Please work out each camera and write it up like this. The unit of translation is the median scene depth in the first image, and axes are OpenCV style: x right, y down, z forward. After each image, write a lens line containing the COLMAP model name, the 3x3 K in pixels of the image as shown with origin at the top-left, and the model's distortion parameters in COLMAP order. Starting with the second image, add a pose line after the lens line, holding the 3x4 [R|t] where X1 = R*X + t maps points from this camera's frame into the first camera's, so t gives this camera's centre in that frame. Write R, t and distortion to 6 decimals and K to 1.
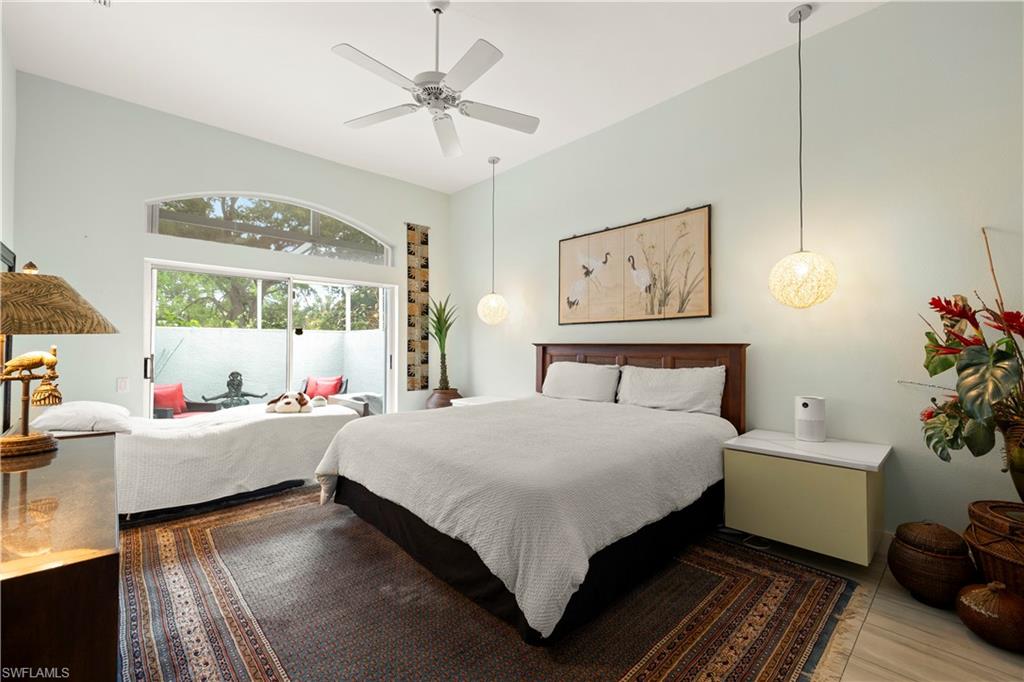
lens RADIAL K [[431.0, 0, 511.7], [0, 431.0, 338.3], [0, 0, 1]] dist [0.001804, 0.000138]
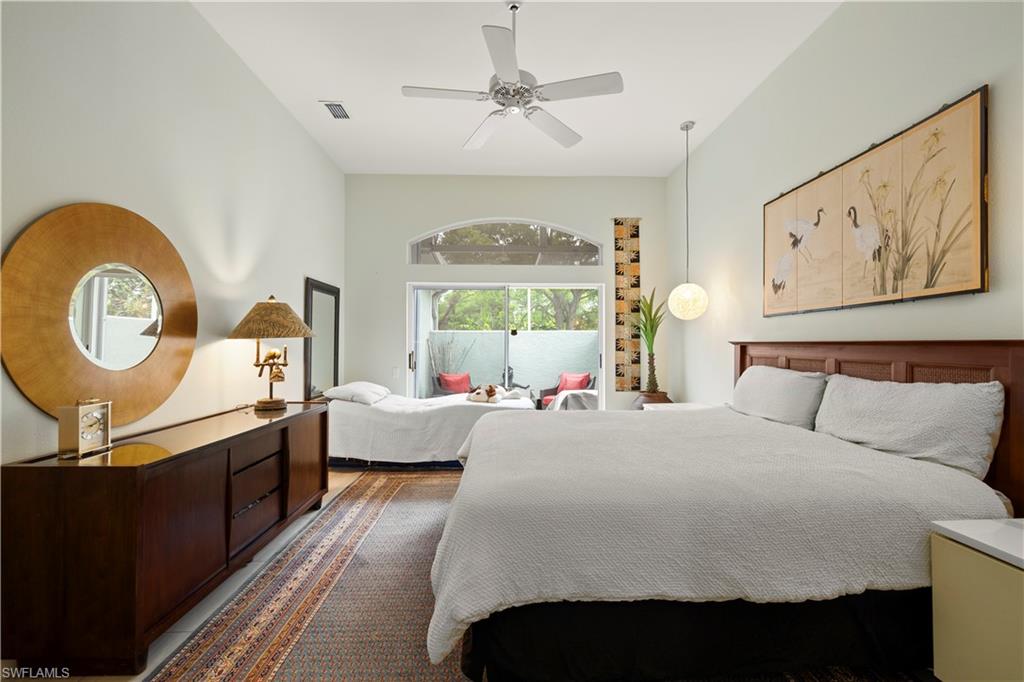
lens RADIAL K [[431.0, 0, 511.7], [0, 431.0, 338.3], [0, 0, 1]] dist [0.001804, 0.000138]
pose [[0.751934, -0.011130, -0.659144, 0.301670], [0.012839, 0.999915, -0.002238, 0.002655], [0.659113, -0.006780, 0.752013, 0.157289]]
